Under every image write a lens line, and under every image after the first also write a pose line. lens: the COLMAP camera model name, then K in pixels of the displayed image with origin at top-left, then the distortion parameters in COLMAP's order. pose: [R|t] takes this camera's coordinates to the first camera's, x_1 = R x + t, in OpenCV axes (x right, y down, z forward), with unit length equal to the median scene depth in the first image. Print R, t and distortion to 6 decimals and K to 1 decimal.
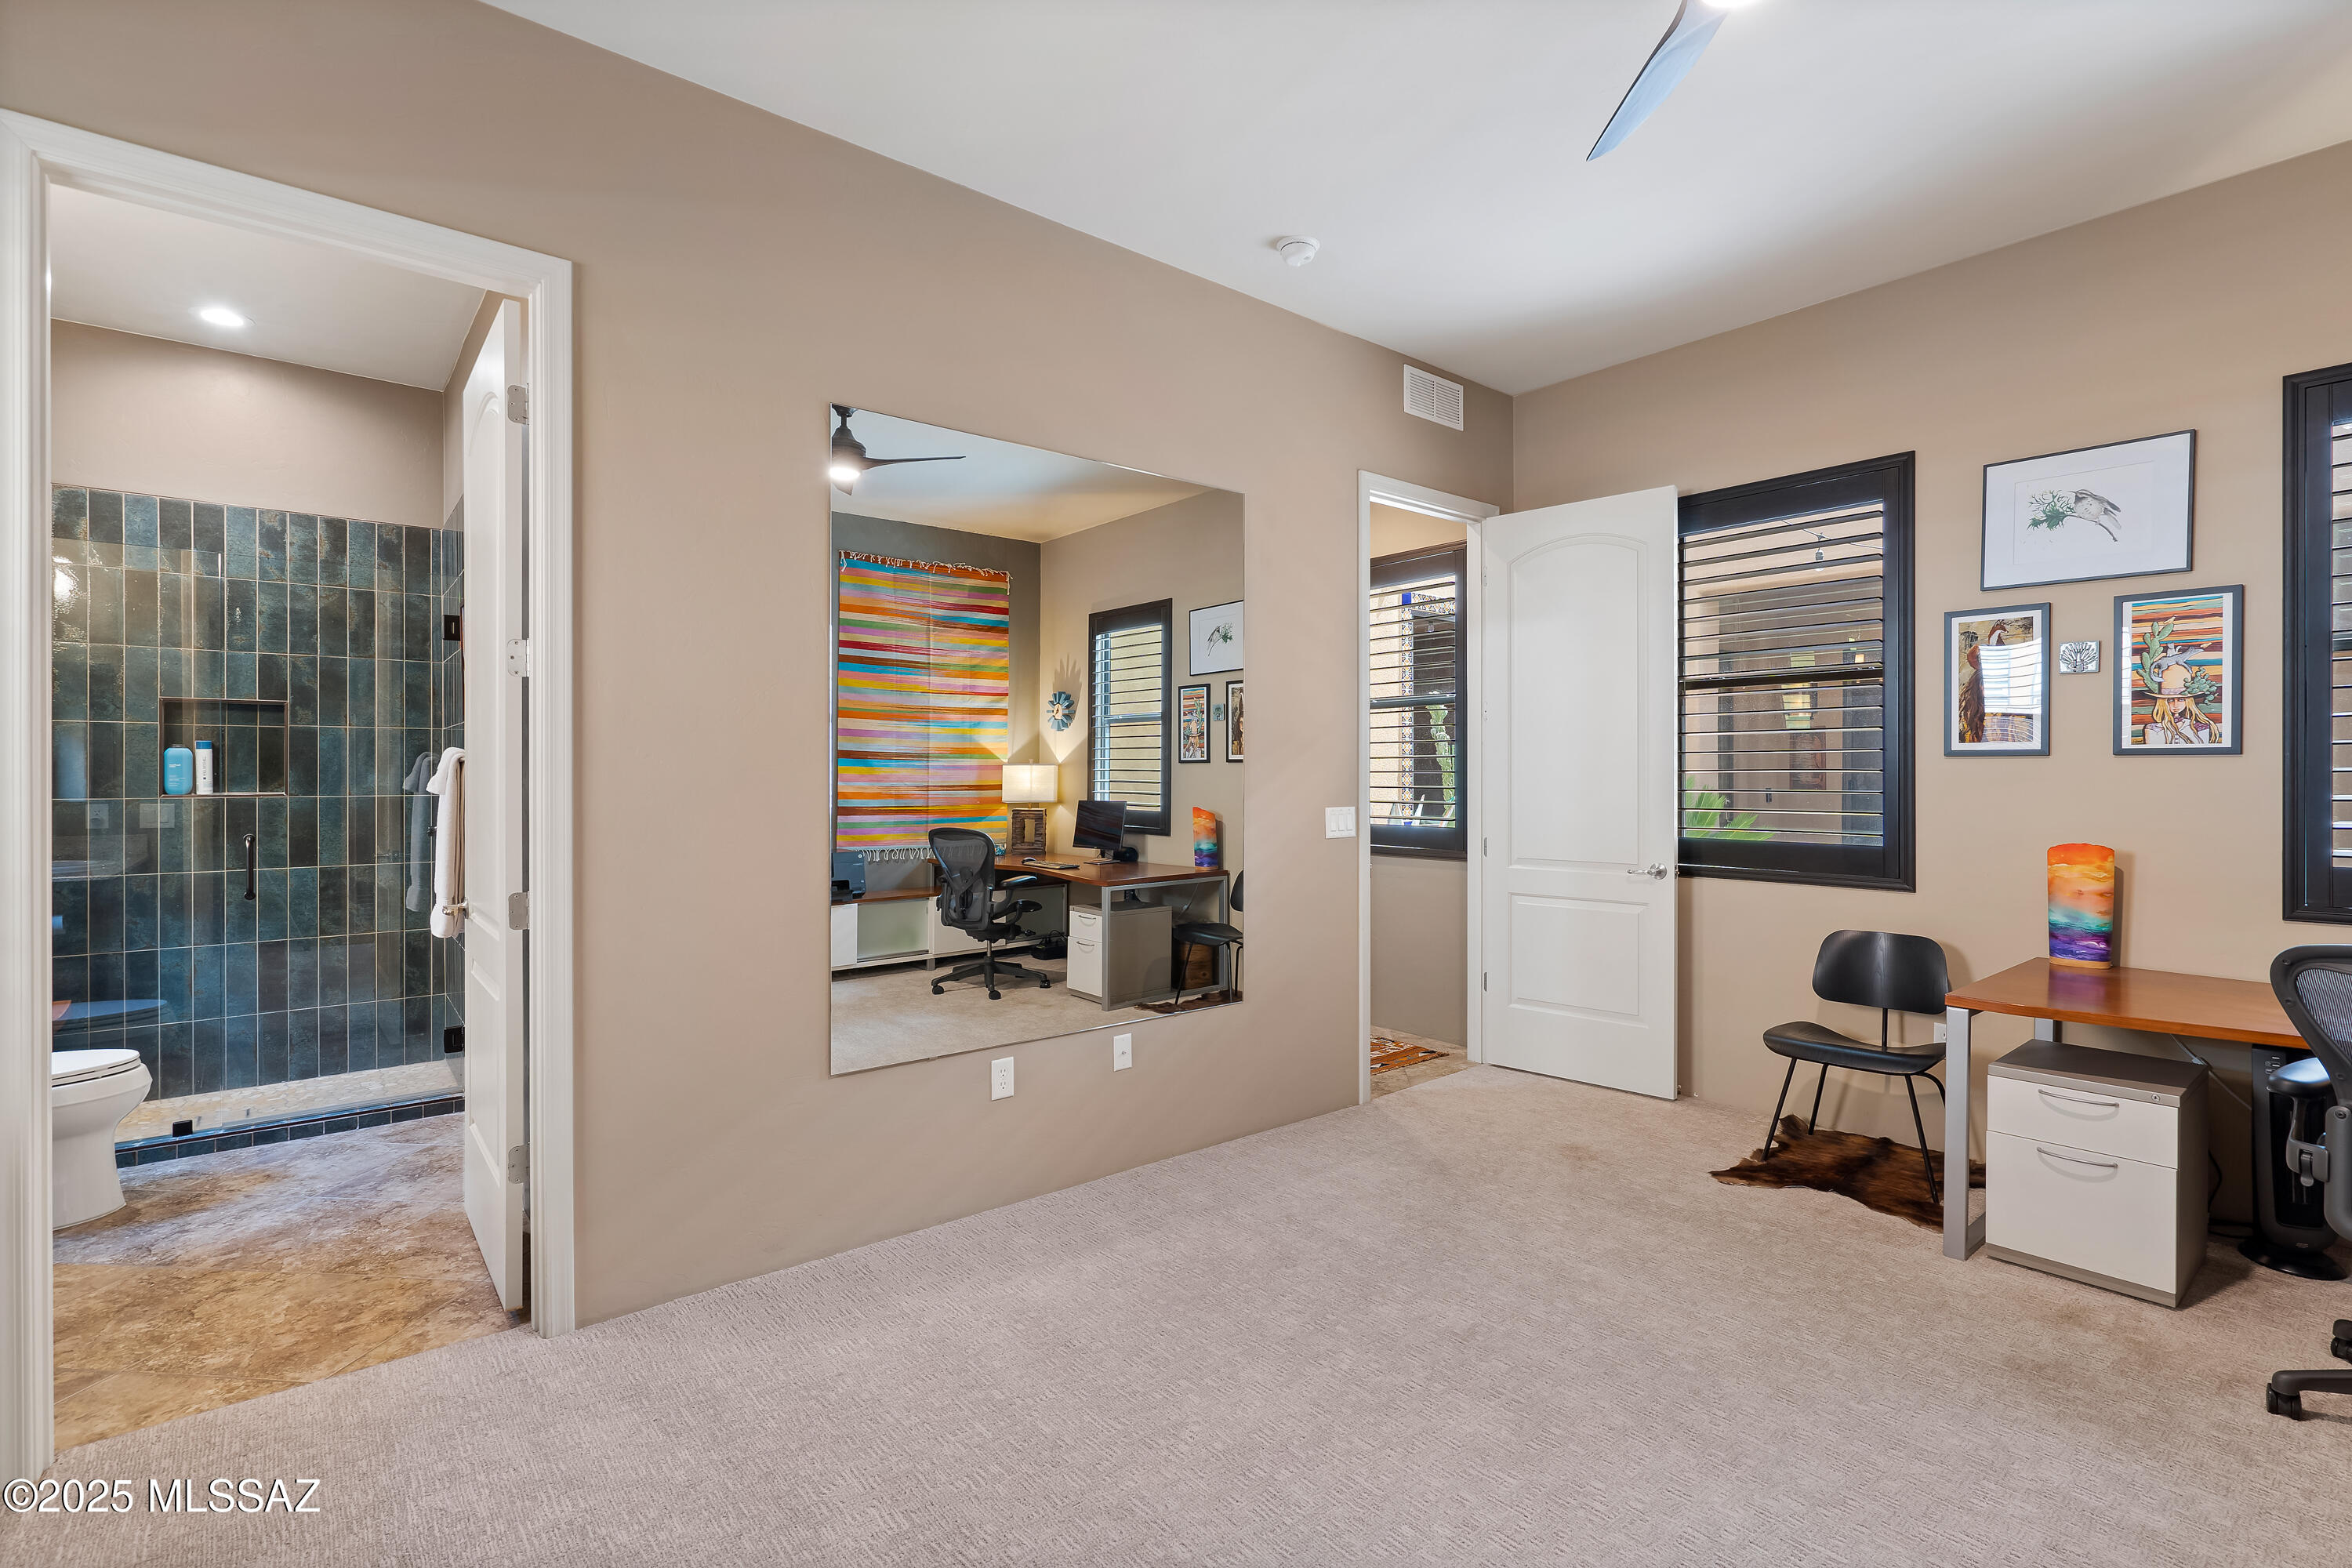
lens RADIAL K [[1090.4, 0, 1177.4], [0, 1090.4, 776.5], [0, 0, 1]] dist [-0.005753, 0.002187]
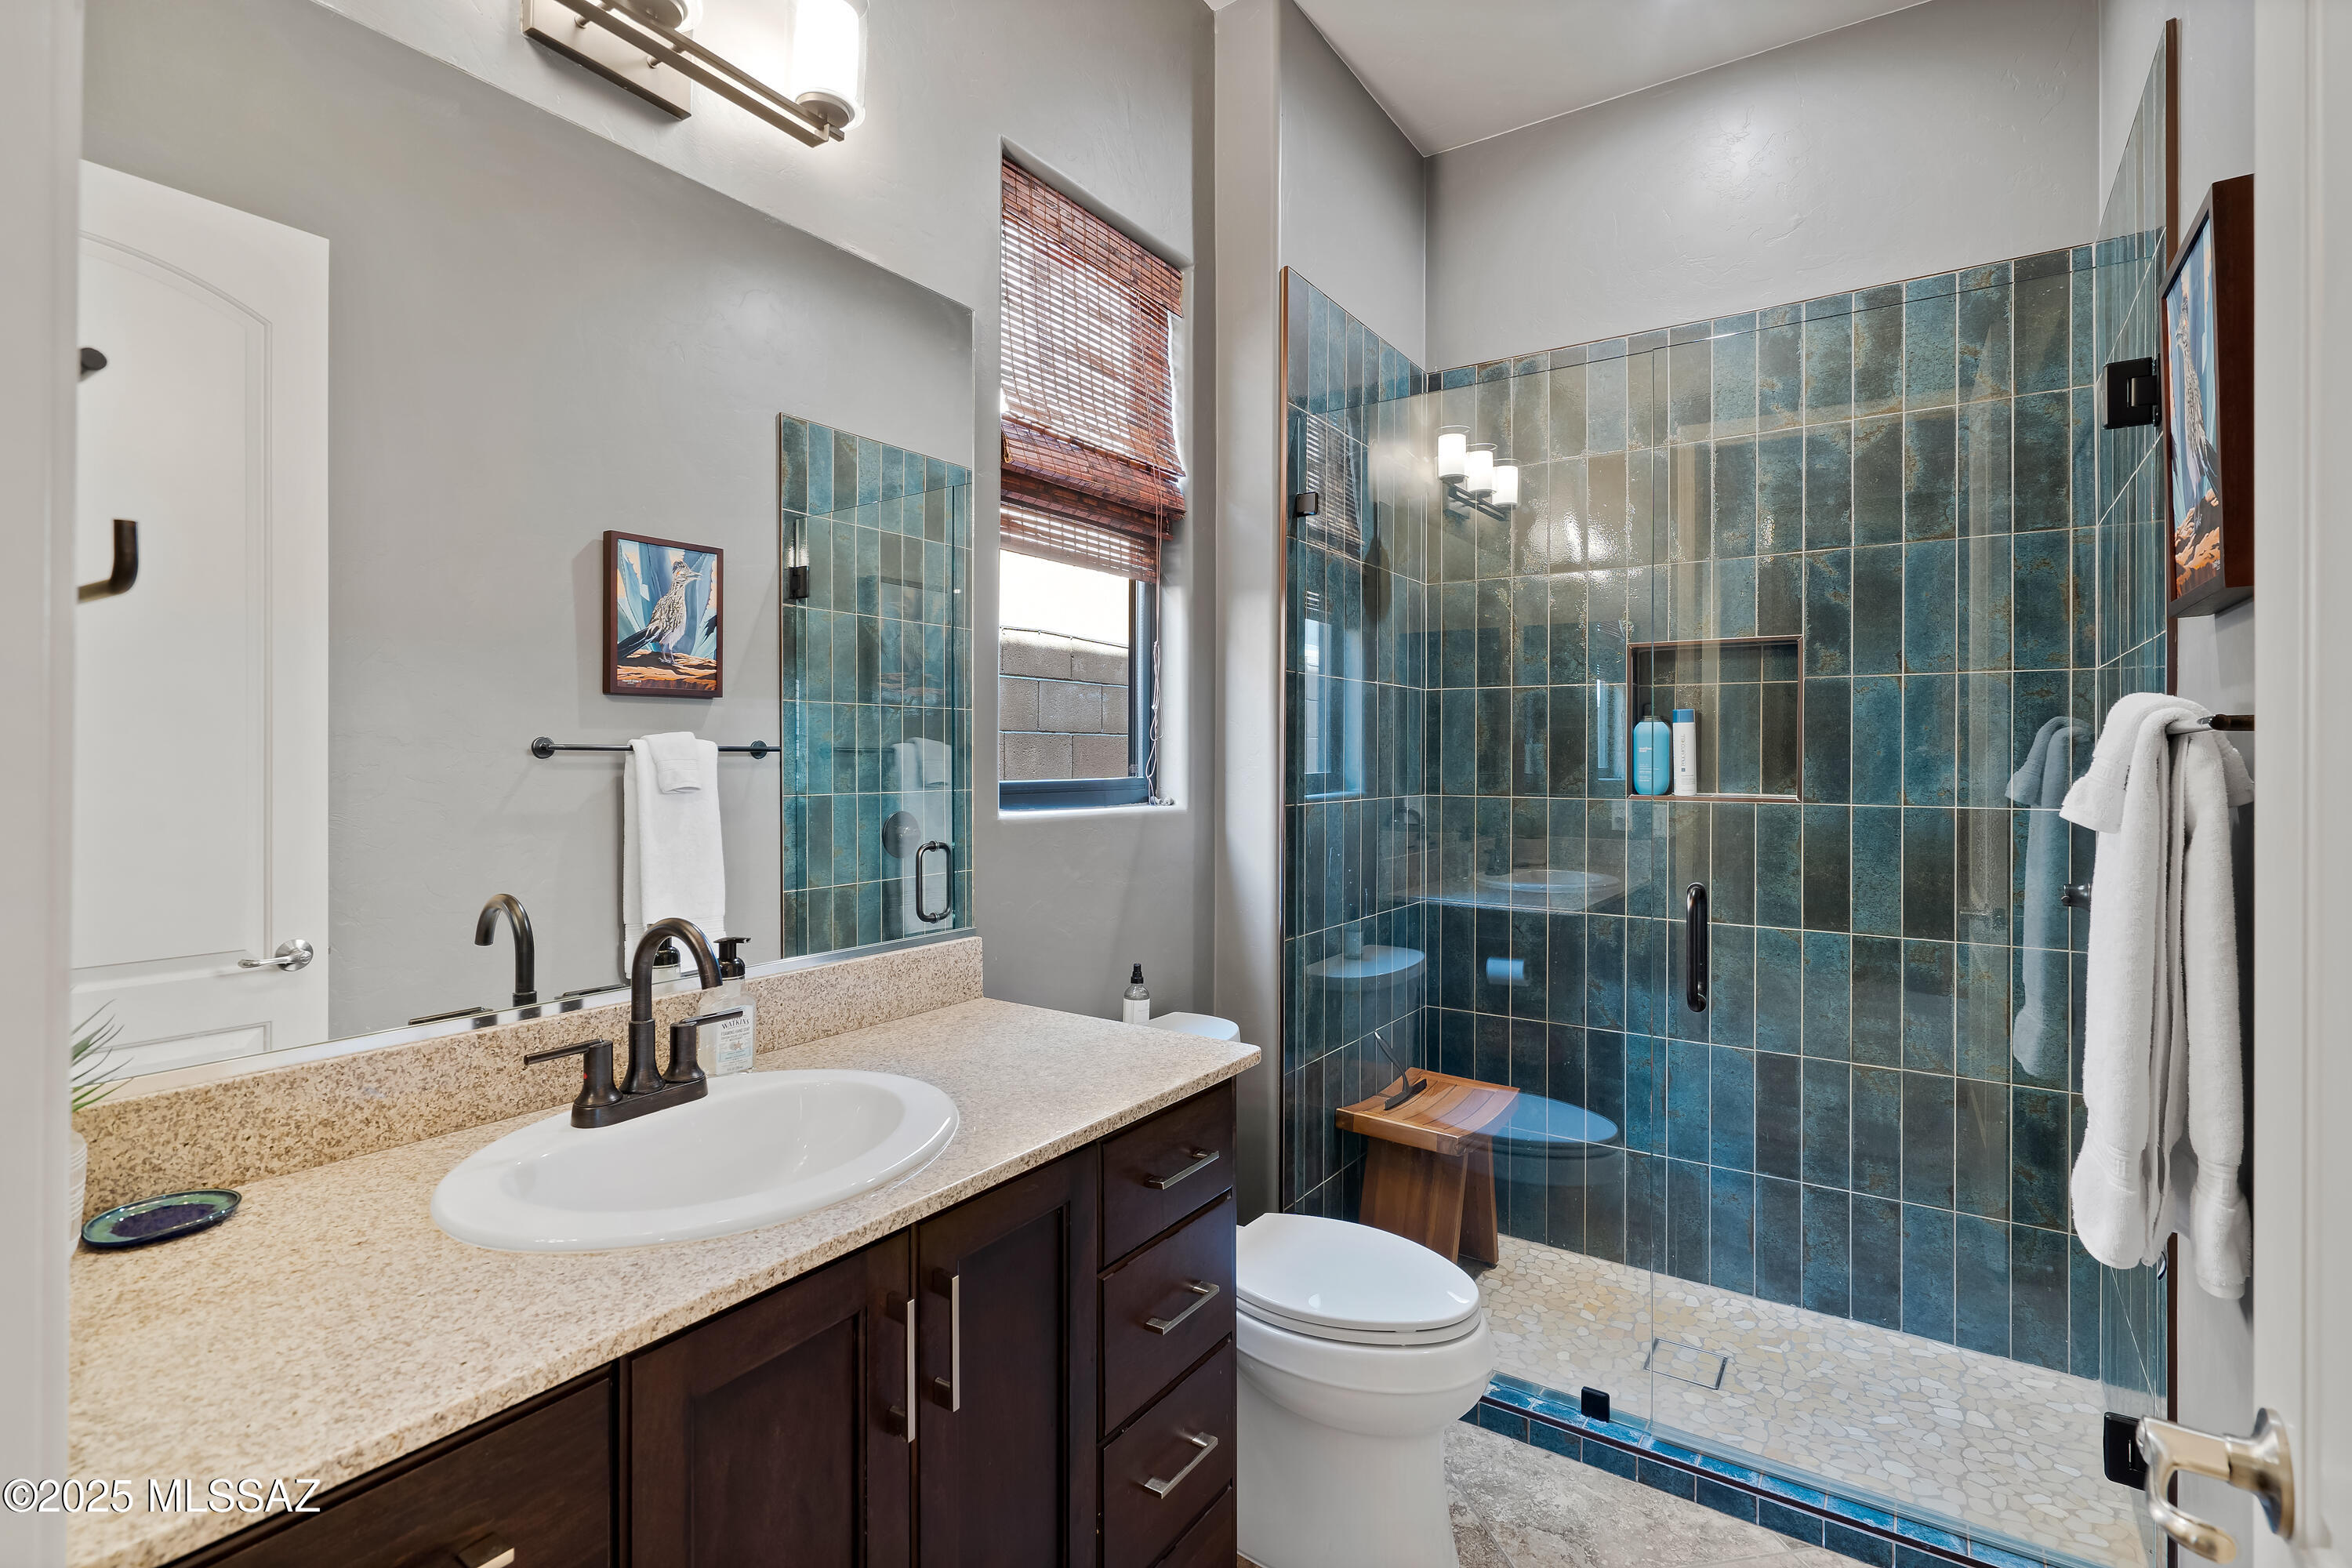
lens RADIAL K [[1090.4, 0, 1202.4], [0, 1090.4, 750.7], [0, 0, 1]] dist [-0.005753, 0.002187]
pose [[0.295916, -0.001453, -0.955213, -0.368377], [-0.005764, 0.999978, -0.003307, -0.005332], [0.955197, 0.006485, 0.295901, 0.532031]]
